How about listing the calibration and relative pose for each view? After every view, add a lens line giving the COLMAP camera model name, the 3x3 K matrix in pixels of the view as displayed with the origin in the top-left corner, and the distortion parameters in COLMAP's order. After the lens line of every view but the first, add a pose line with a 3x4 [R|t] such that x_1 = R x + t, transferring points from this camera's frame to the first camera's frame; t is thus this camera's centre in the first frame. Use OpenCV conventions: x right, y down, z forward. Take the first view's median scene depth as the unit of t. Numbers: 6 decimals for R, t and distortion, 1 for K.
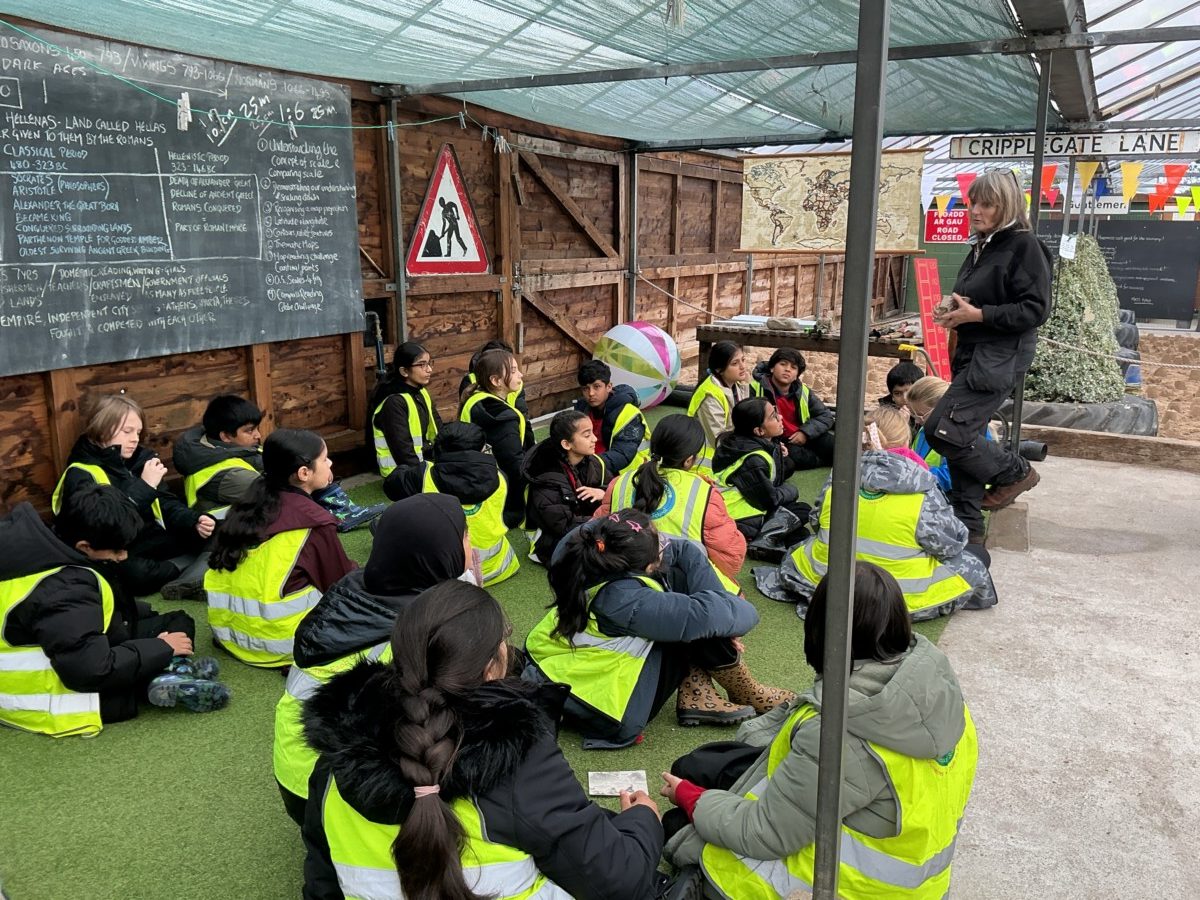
lens RADIAL K [[1018.8, 0, 600.0], [0, 1018.8, 450.0], [0, 0, 1]] dist [0.079422, -0.114303]
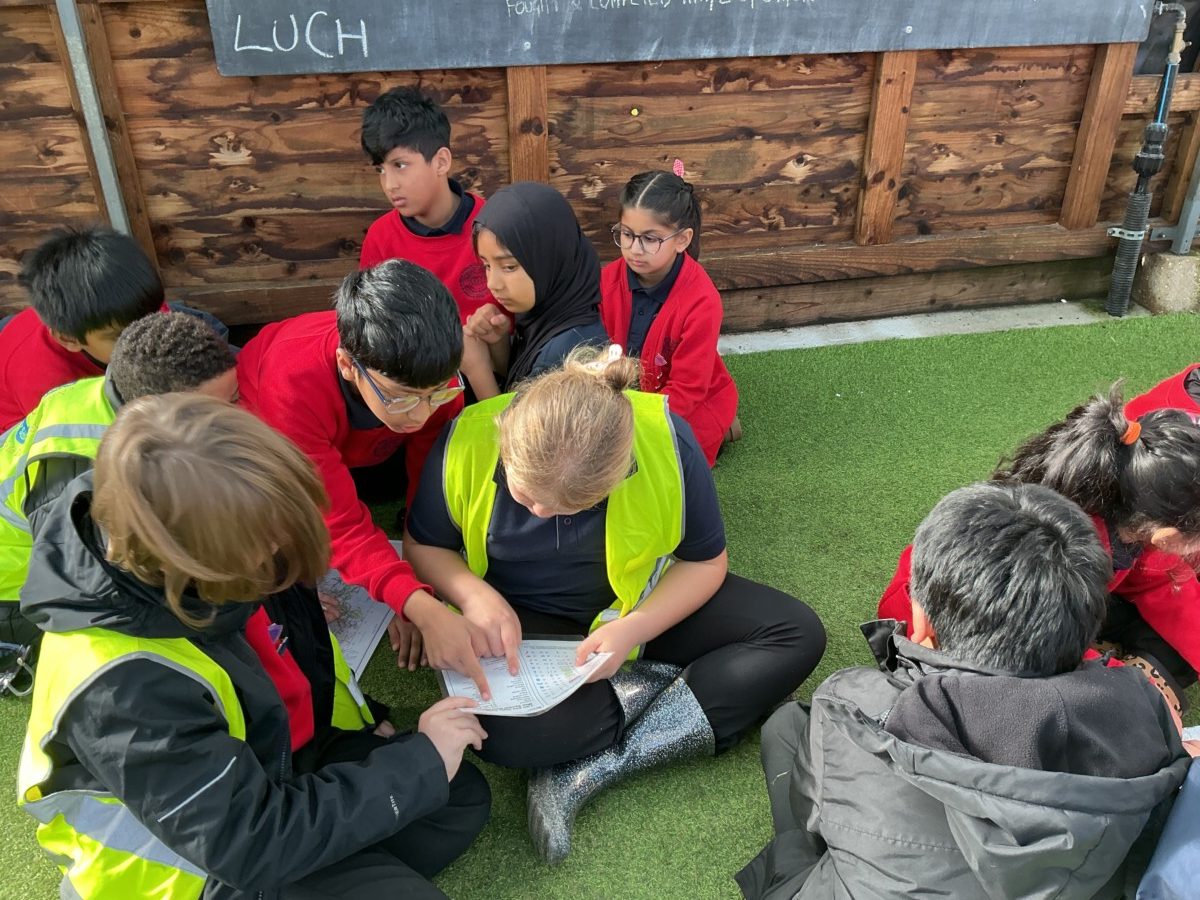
lens RADIAL K [[1018.8, 0, 600.0], [0, 1018.8, 450.0], [0, 0, 1]] dist [0.079422, -0.114303]
pose [[0.642459, 0.376836, -0.667264, 0.024085], [-0.161613, 0.917781, 0.362711, -0.081284], [0.749085, -0.125188, 0.650538, 0.482027]]
